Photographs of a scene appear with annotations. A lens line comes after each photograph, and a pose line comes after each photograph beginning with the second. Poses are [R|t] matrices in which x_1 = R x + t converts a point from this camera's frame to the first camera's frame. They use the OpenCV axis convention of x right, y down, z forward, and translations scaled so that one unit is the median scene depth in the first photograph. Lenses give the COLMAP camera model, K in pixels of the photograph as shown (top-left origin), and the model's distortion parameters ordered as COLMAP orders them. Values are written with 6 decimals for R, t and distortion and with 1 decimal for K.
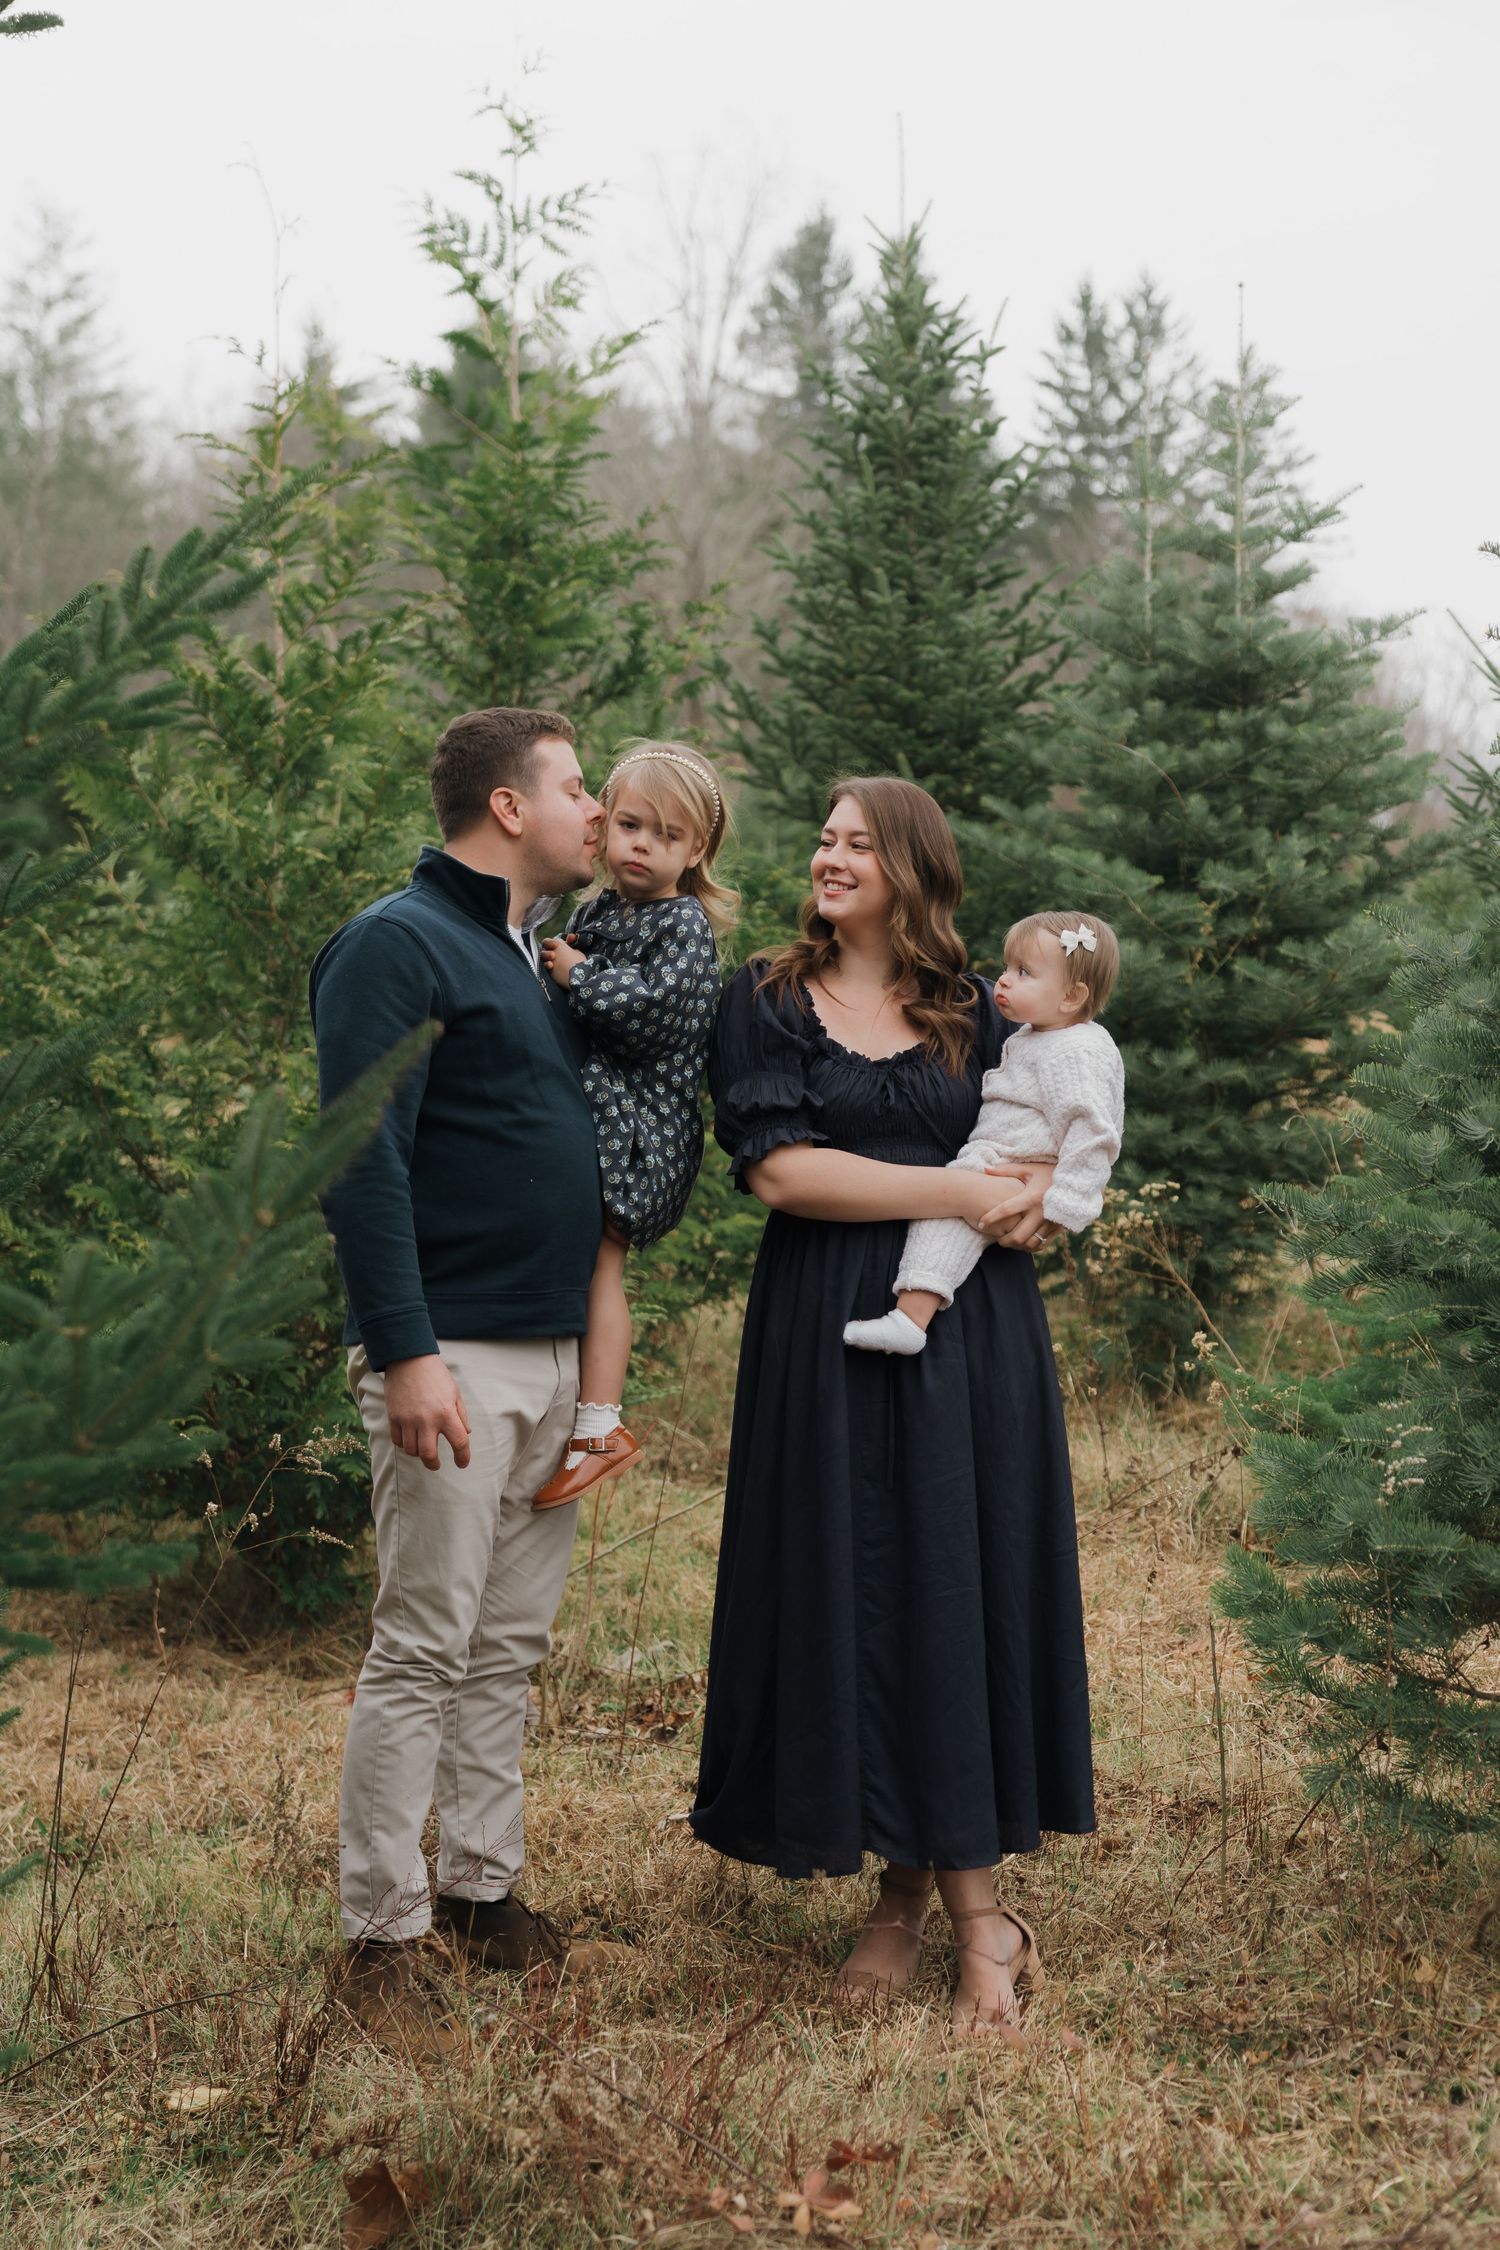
lens RADIAL K [[3132.9, 0, 746.1], [0, 3132.9, 1129.4], [0, 0, 1]] dist [0.056311, 0.000000]
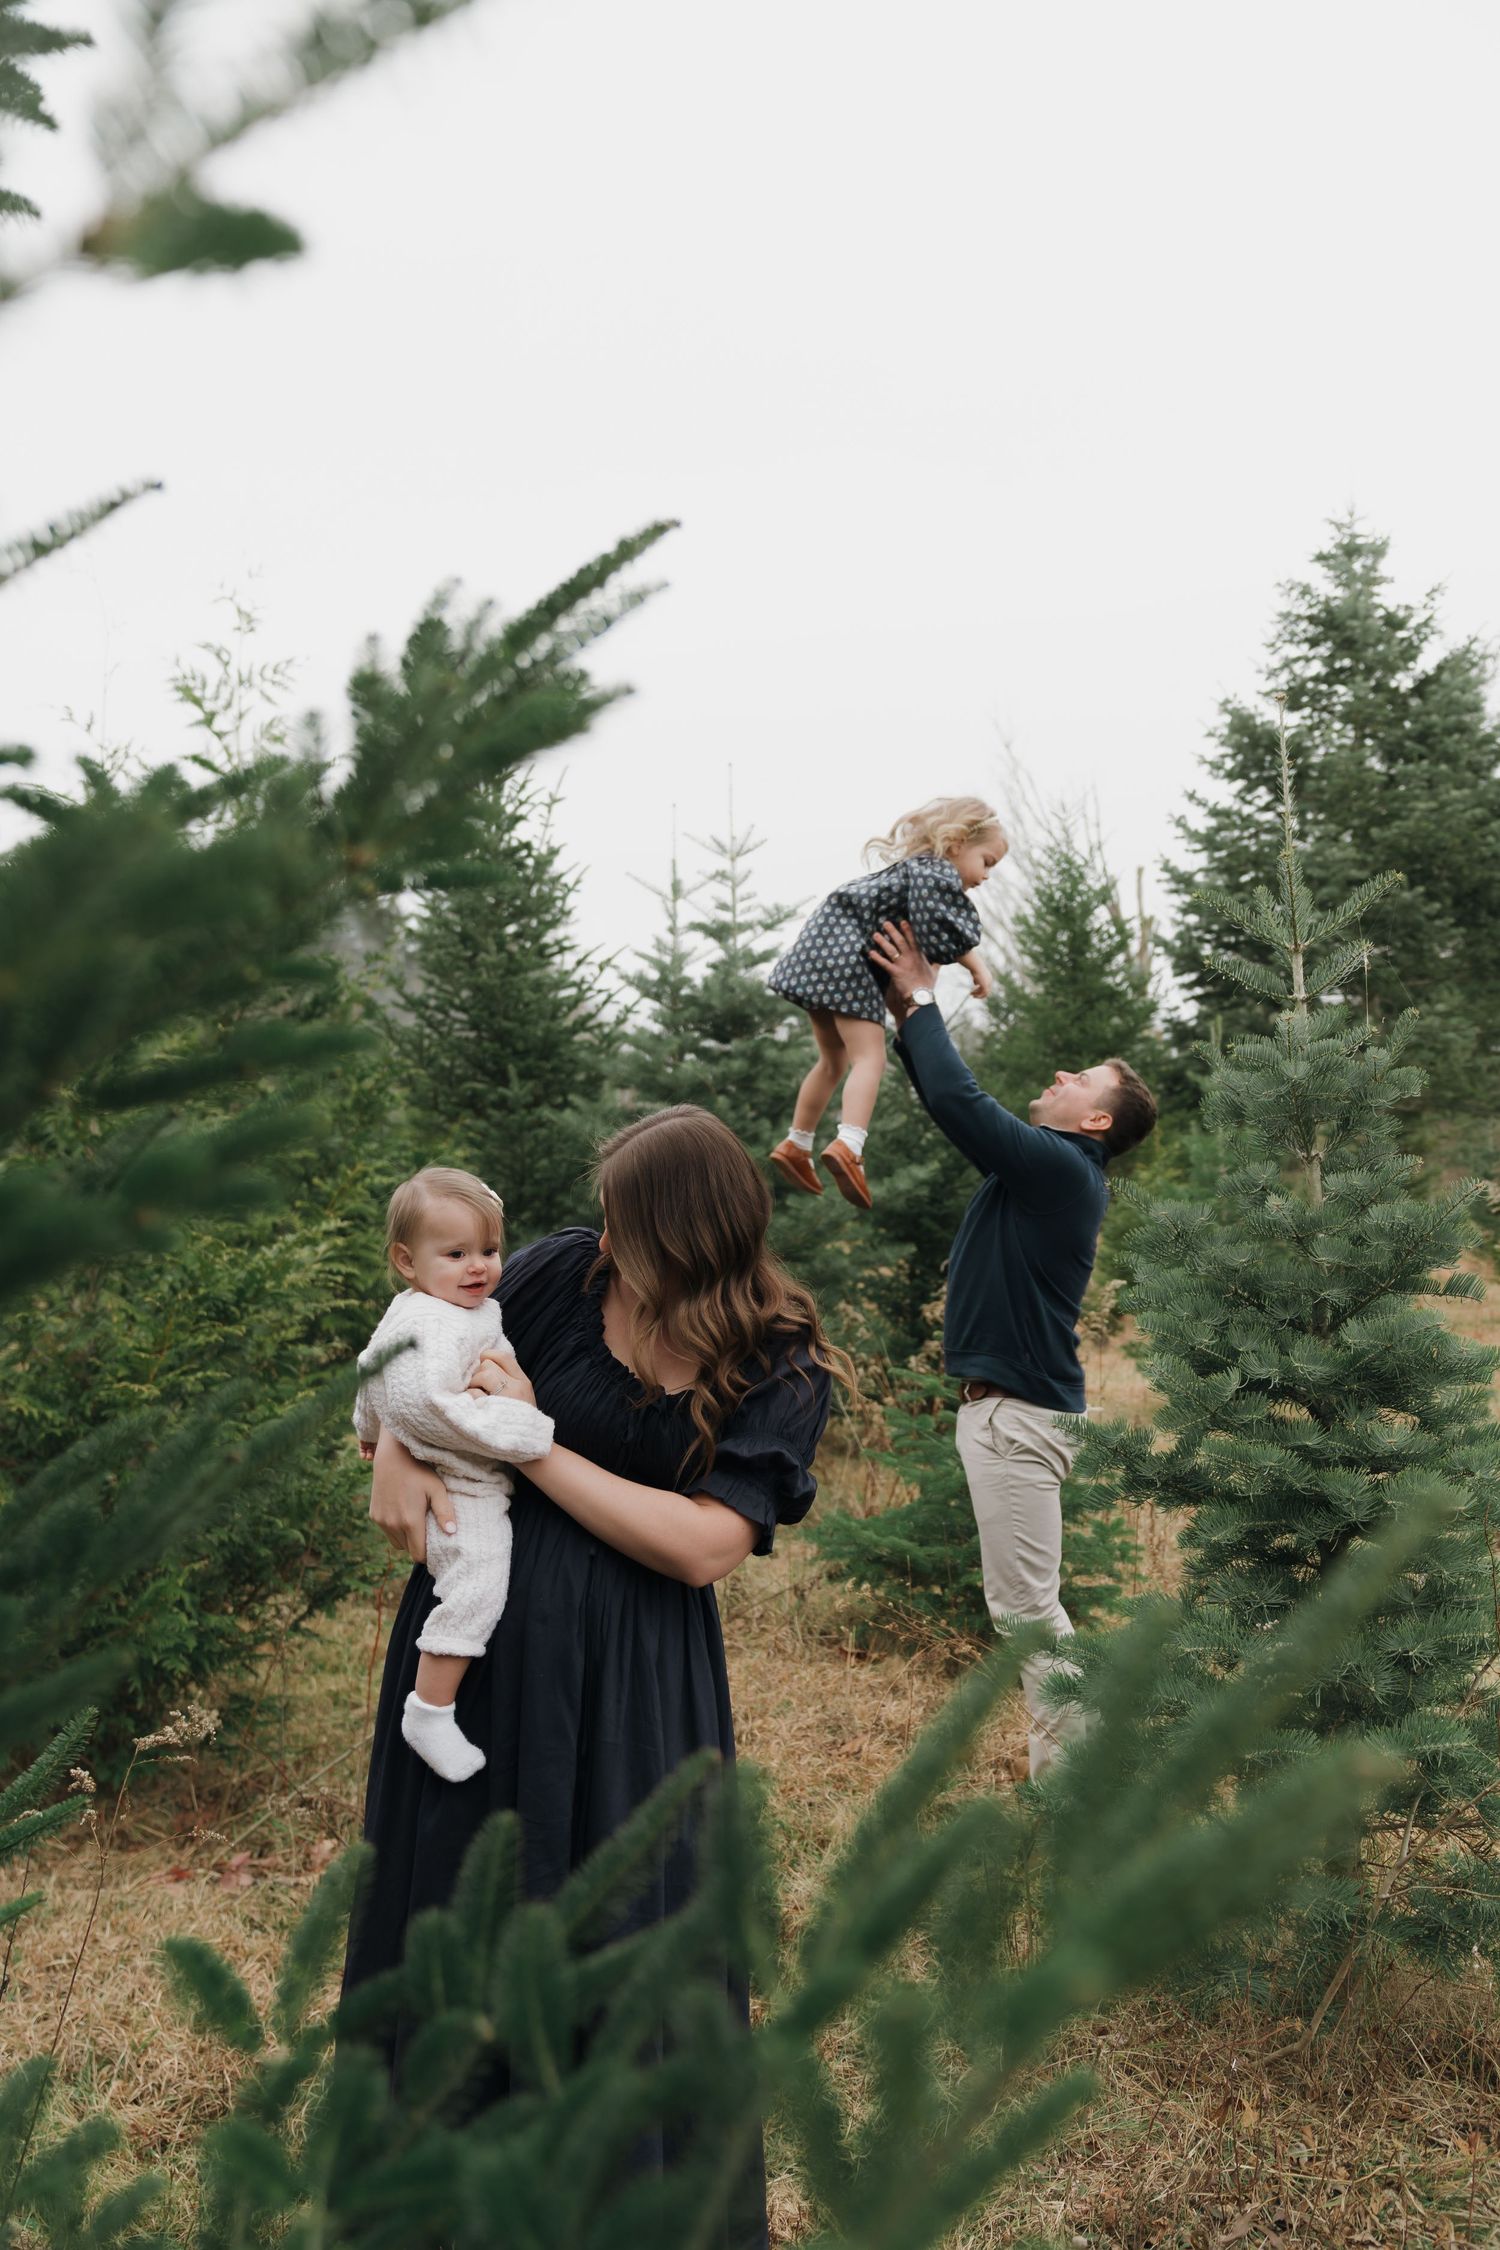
lens RADIAL K [[1764.5, 0, 751.9], [0, 1764.5, 1135.5], [0, 0, 1]] dist [0.004524, -0.003968]
pose [[0.961492, 0.011174, 0.274606, -0.069140], [0.012724, 0.996292, -0.085091, -0.017994], [-0.274538, 0.085308, 0.957785, 0.209963]]
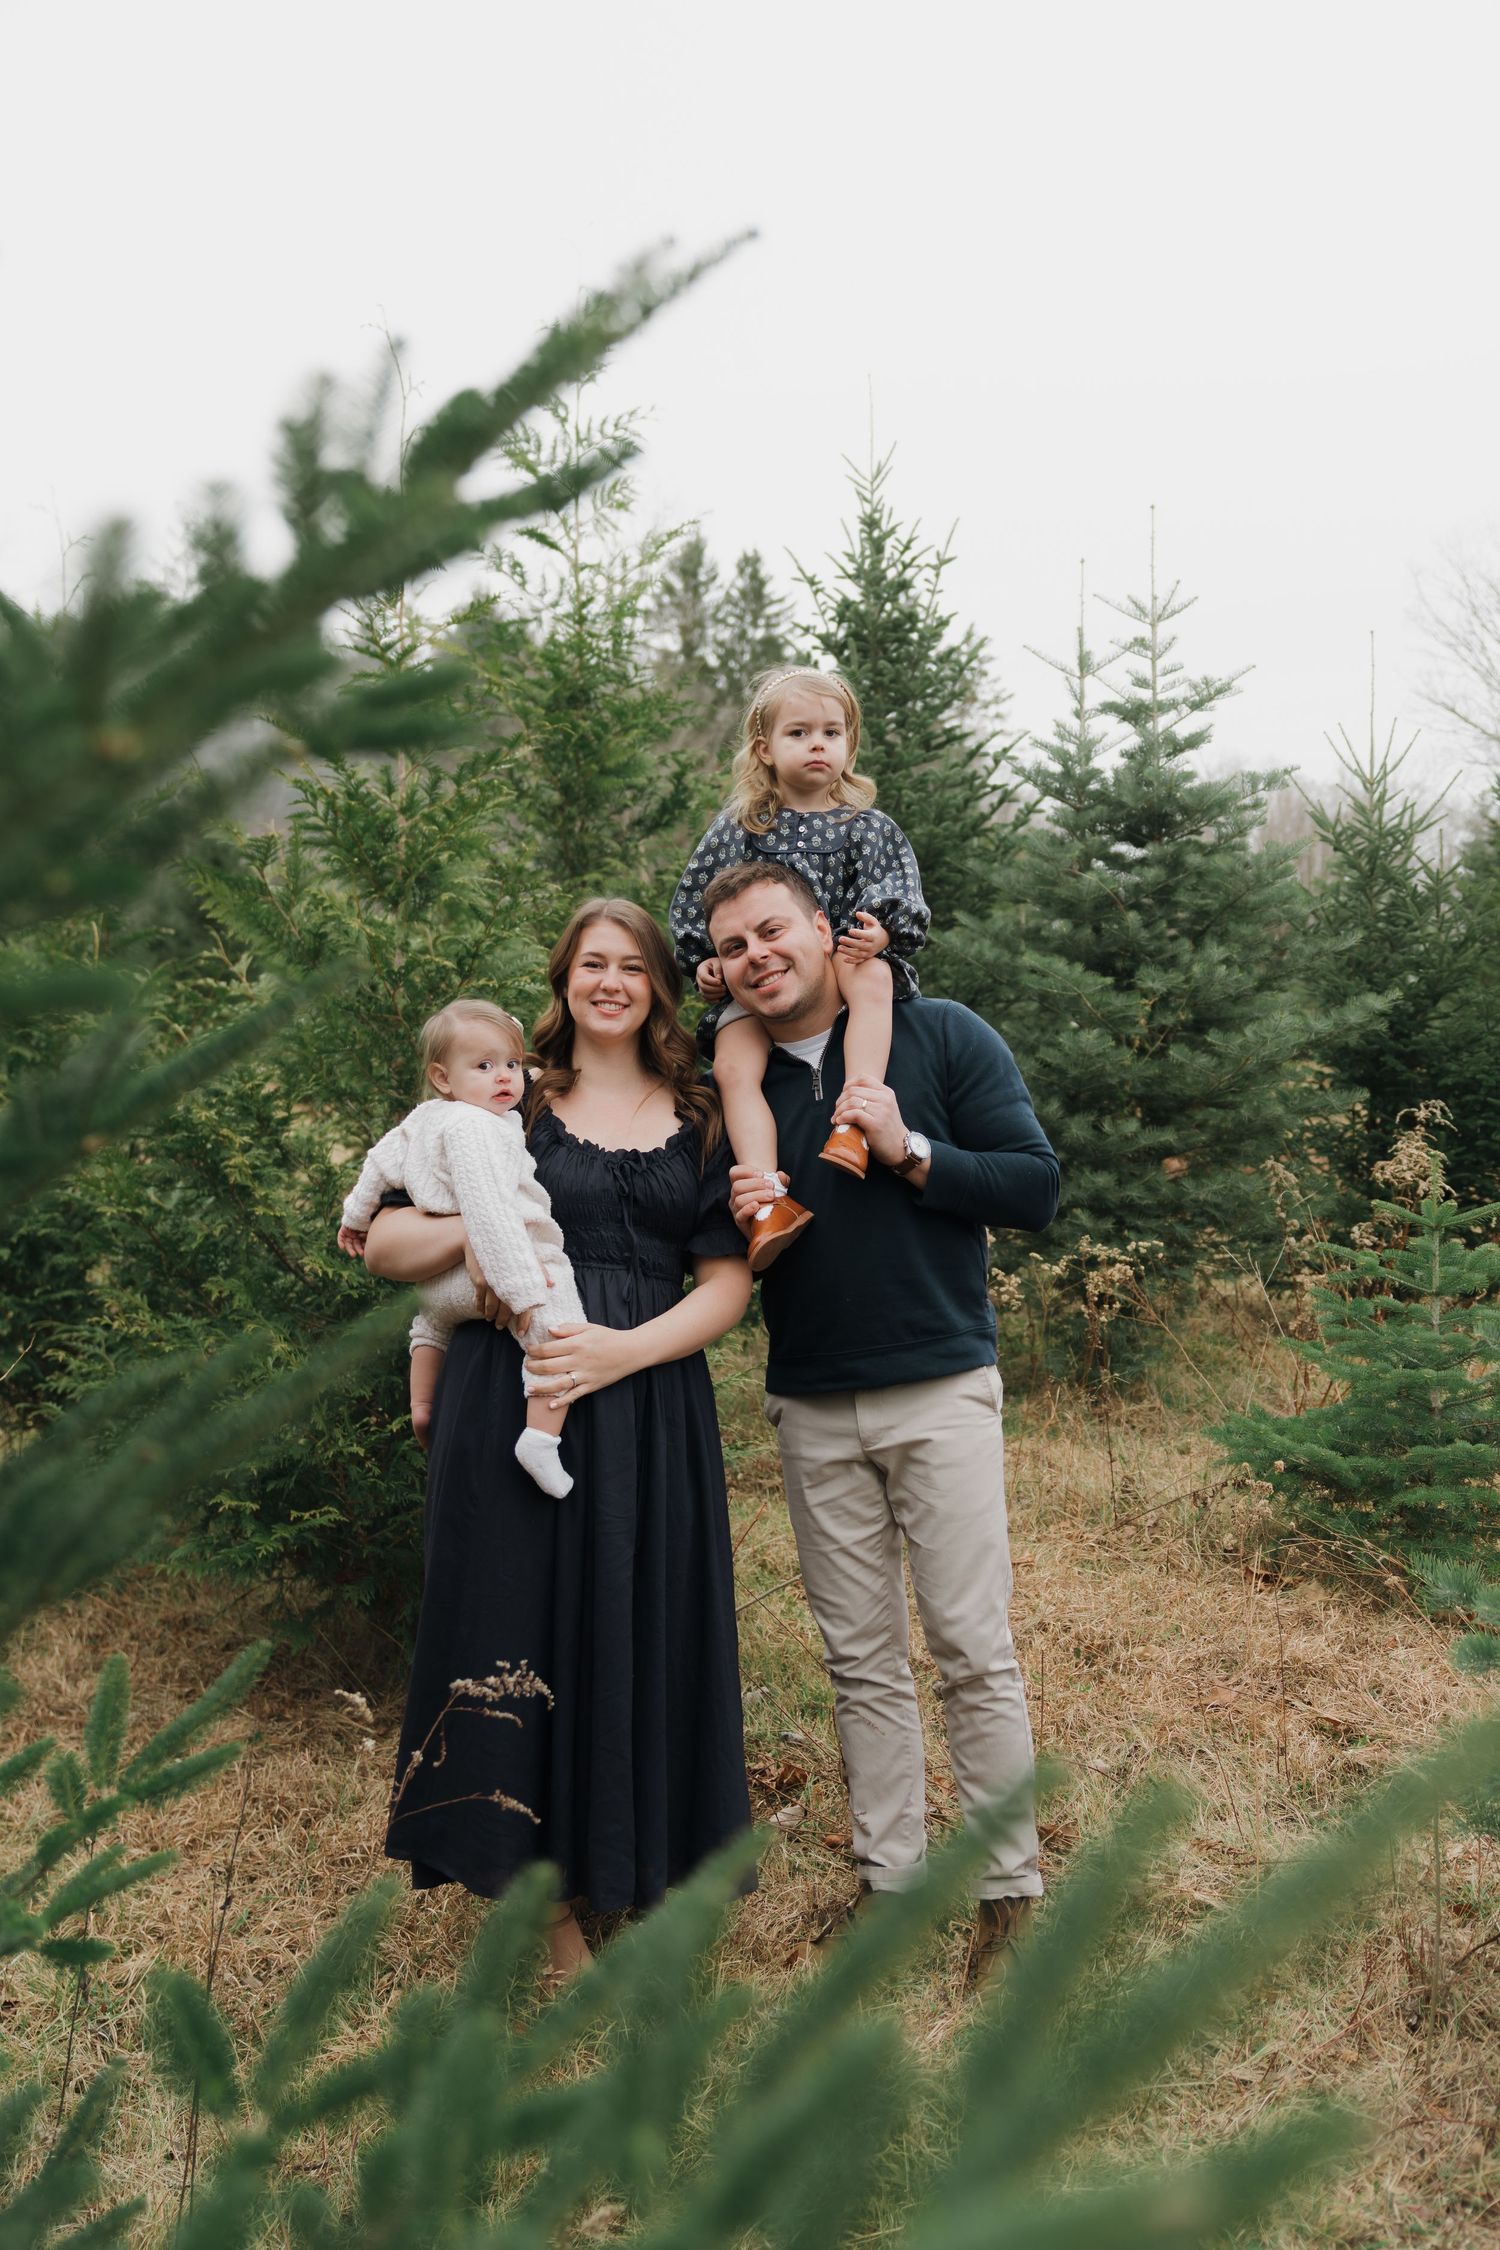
lens RADIAL K [[2006.0, 0, 763.6], [0, 2006.0, 1133.9], [0, 0, 1]] dist [0.009255, -0.009505]
pose [[0.998354, 0.001936, 0.057319, -0.046678], [-0.002315, 0.999976, 0.006549, -0.023982], [-0.057305, -0.006671, 0.998334, 0.220332]]
